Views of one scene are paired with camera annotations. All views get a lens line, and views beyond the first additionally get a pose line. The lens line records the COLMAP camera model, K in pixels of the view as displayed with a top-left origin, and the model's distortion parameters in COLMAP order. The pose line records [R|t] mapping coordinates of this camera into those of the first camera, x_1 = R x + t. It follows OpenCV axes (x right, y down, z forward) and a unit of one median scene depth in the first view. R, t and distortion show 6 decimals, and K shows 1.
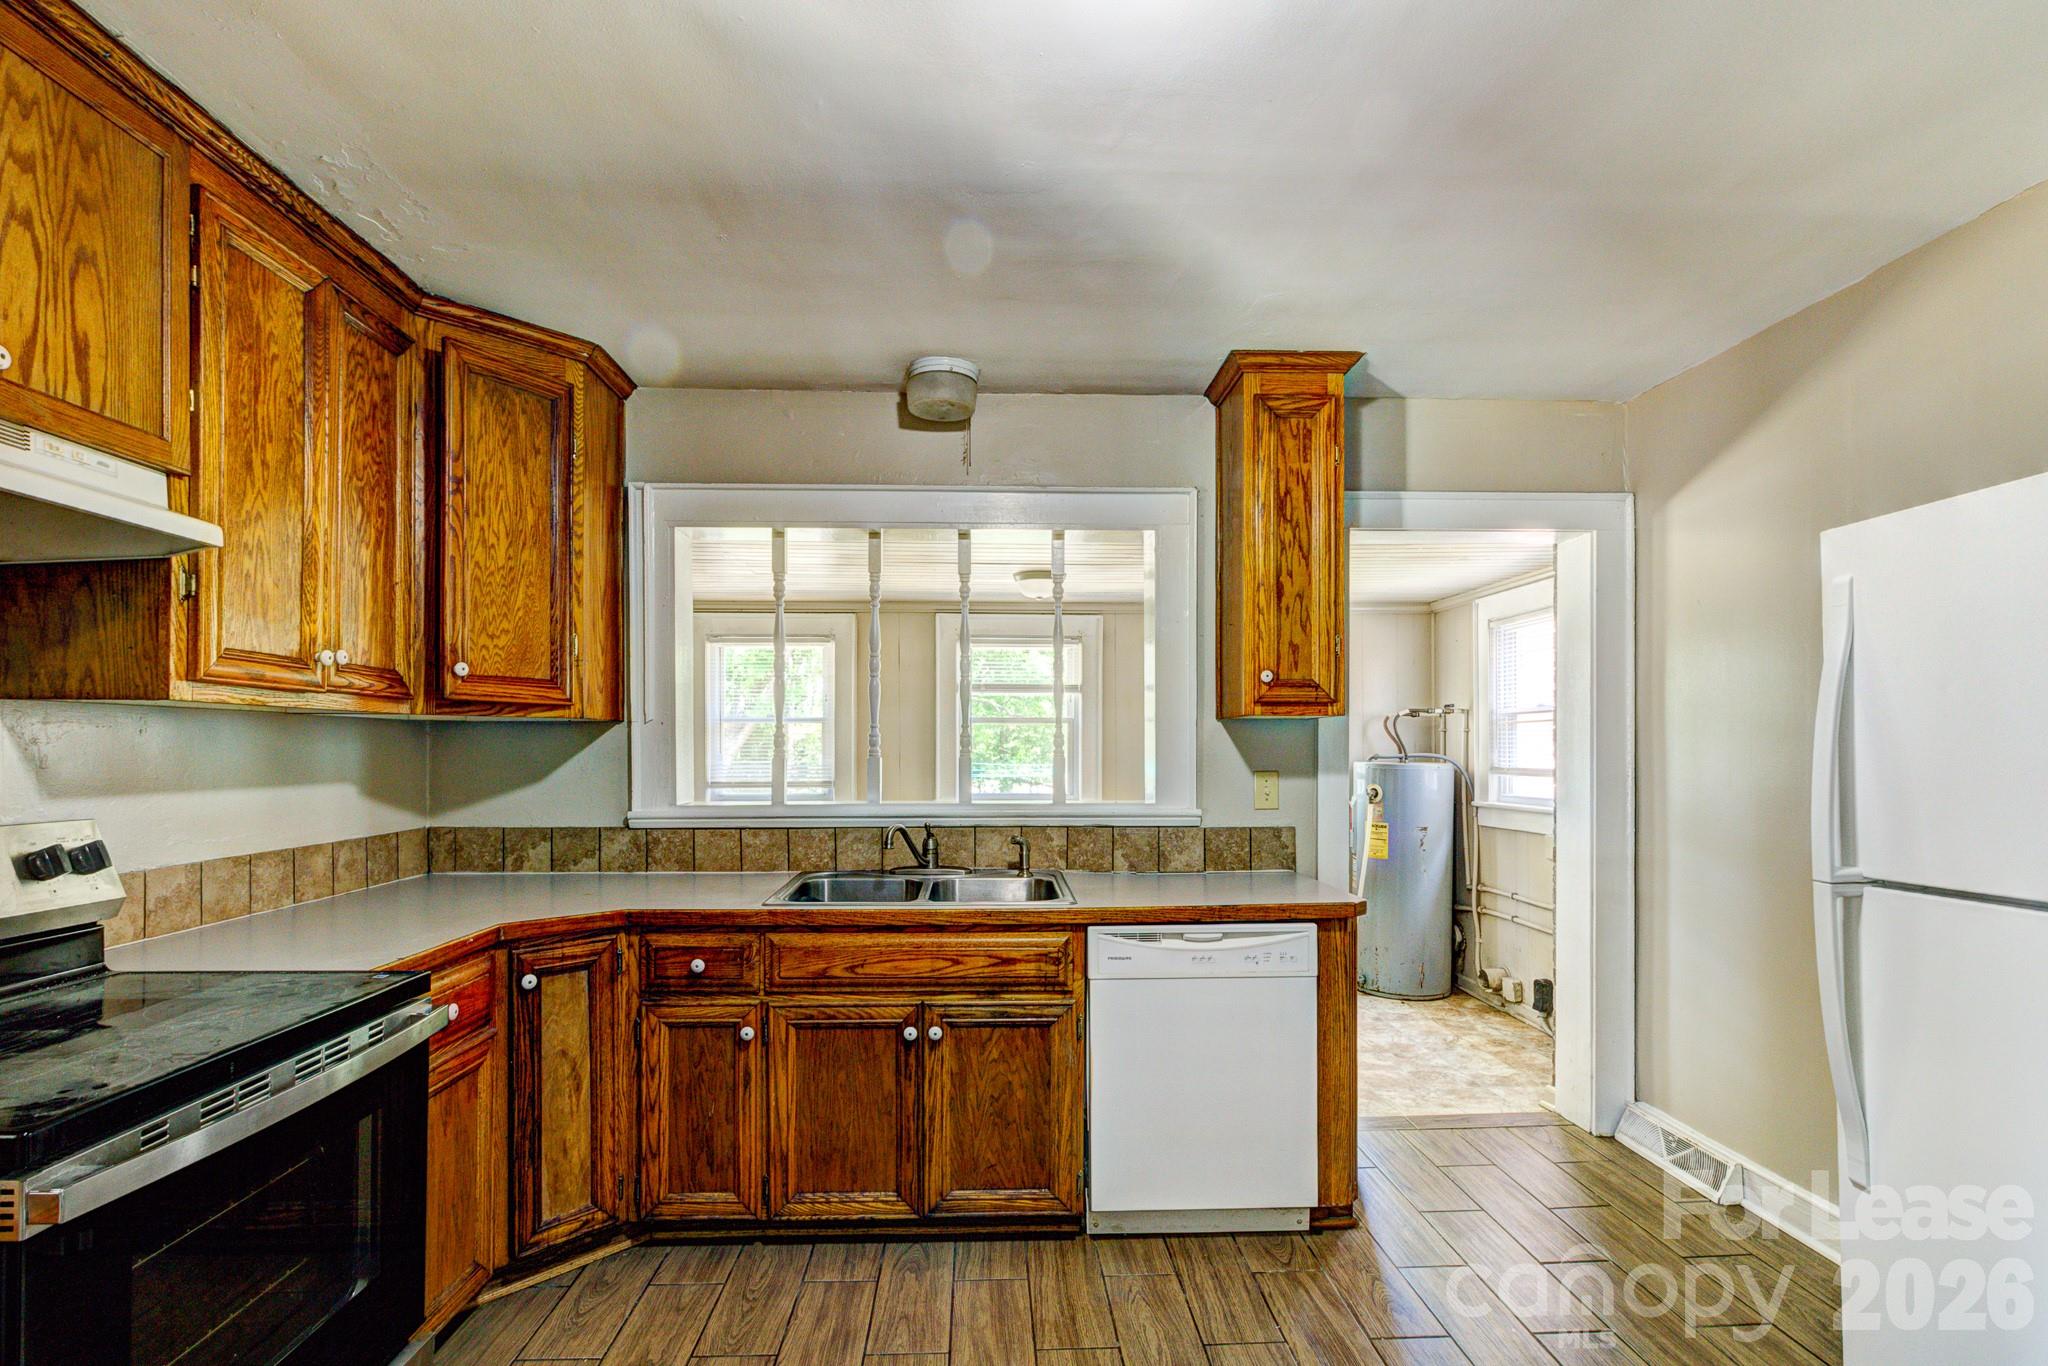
lens RADIAL K [[971.5, 0, 1017.6], [0, 971.5, 716.0], [0, 0, 1]] dist [0.002144, 0.000345]
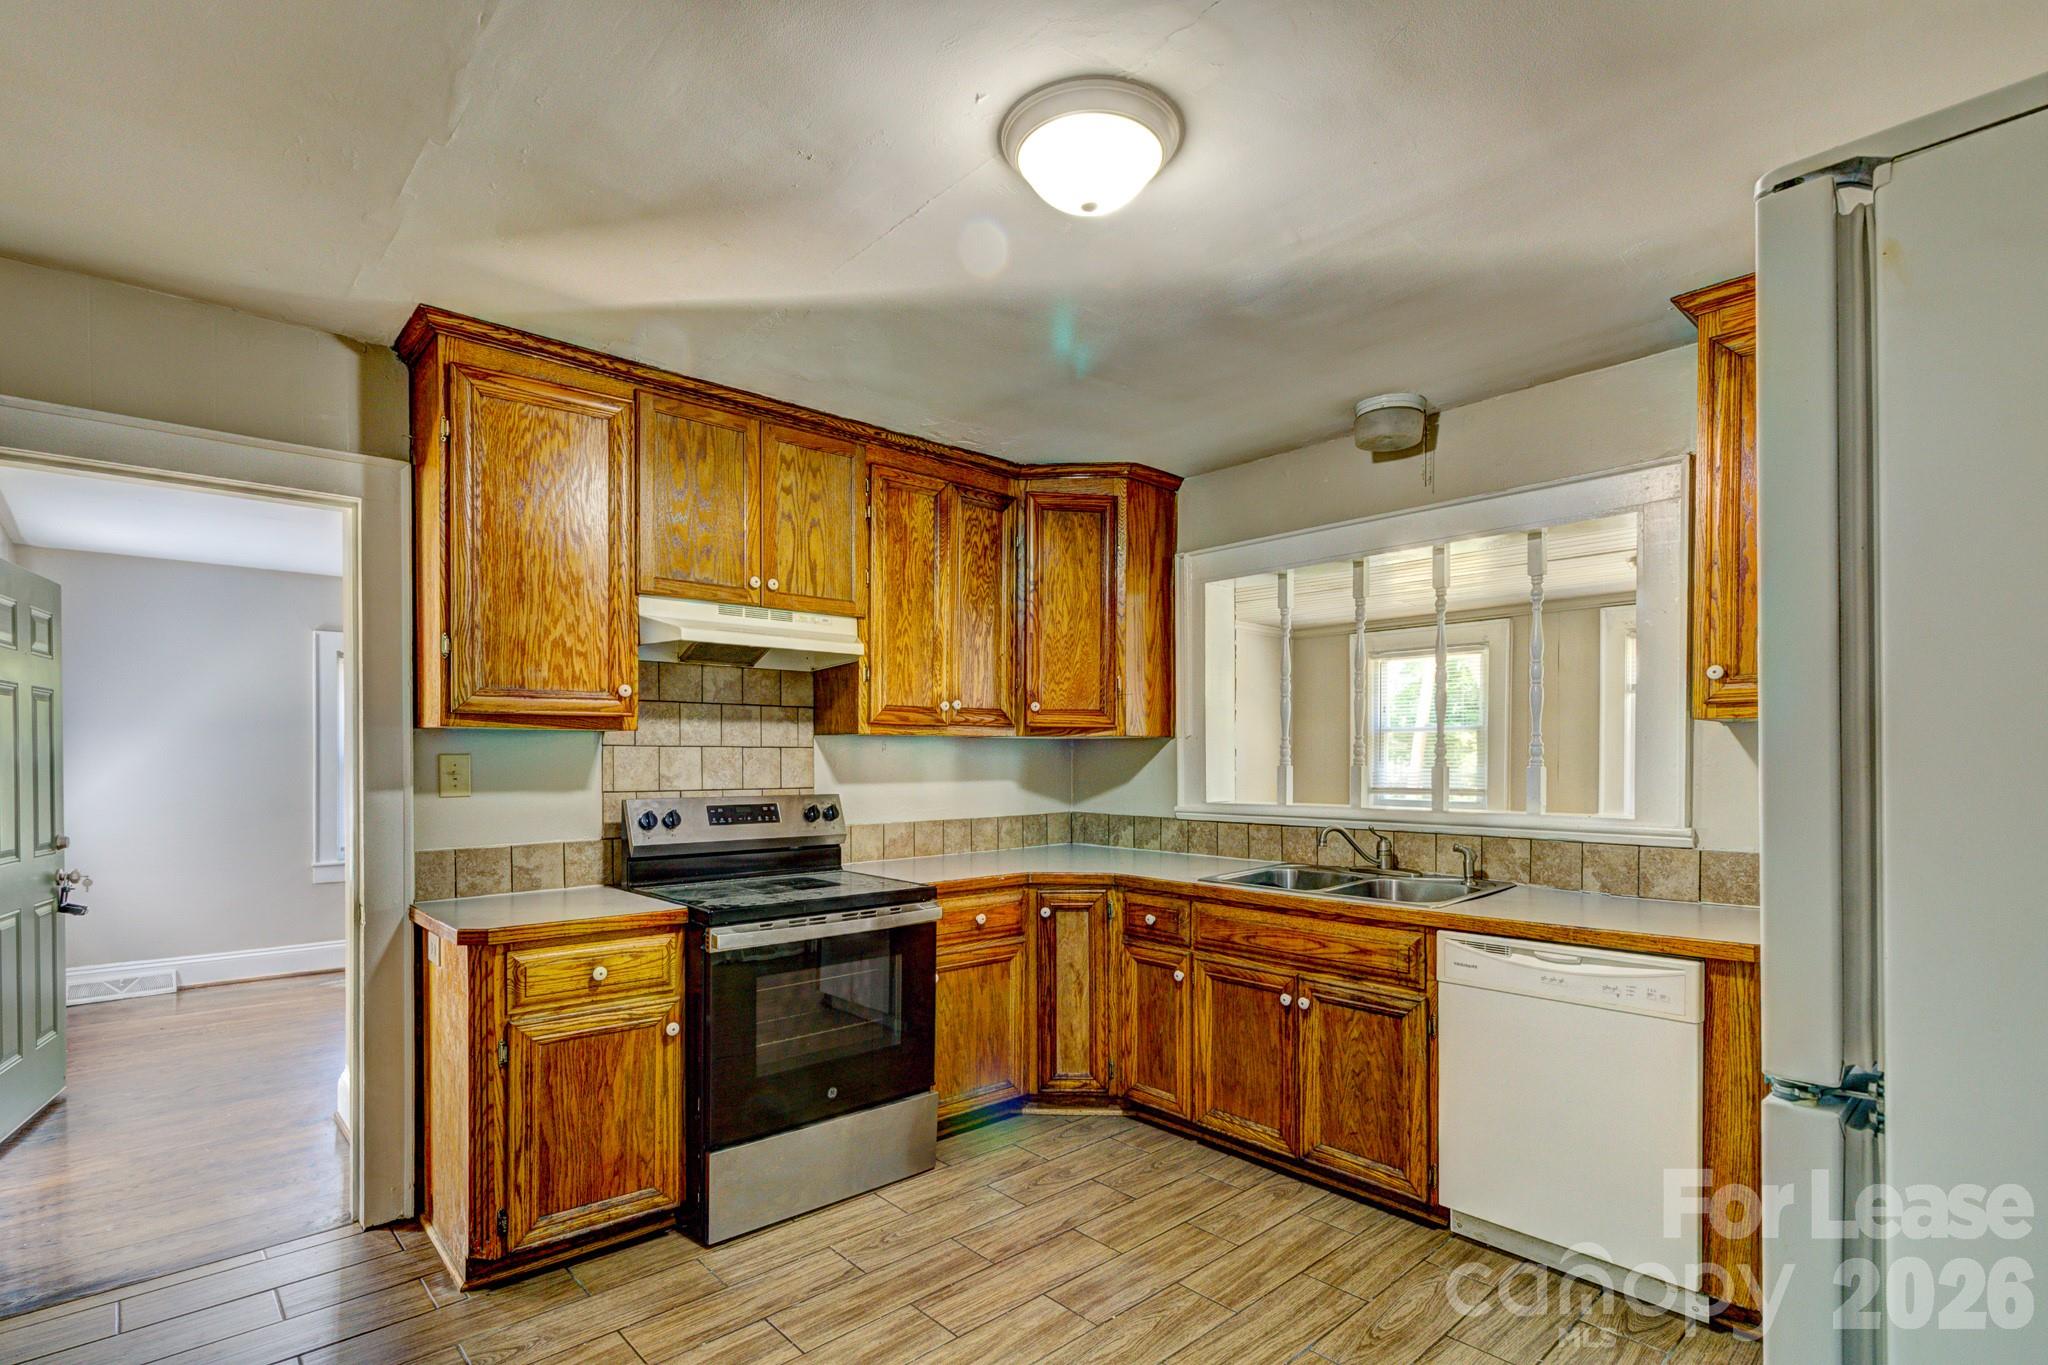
lens RADIAL K [[971.5, 0, 1017.6], [0, 971.5, 715.5], [0, 0, 1]] dist [0.002144, 0.000345]
pose [[0.644620, -0.034003, -0.763747, 0.587925], [0.027524, 0.999395, -0.021264, -0.002323], [0.764008, -0.007315, 0.645166, -0.009297]]
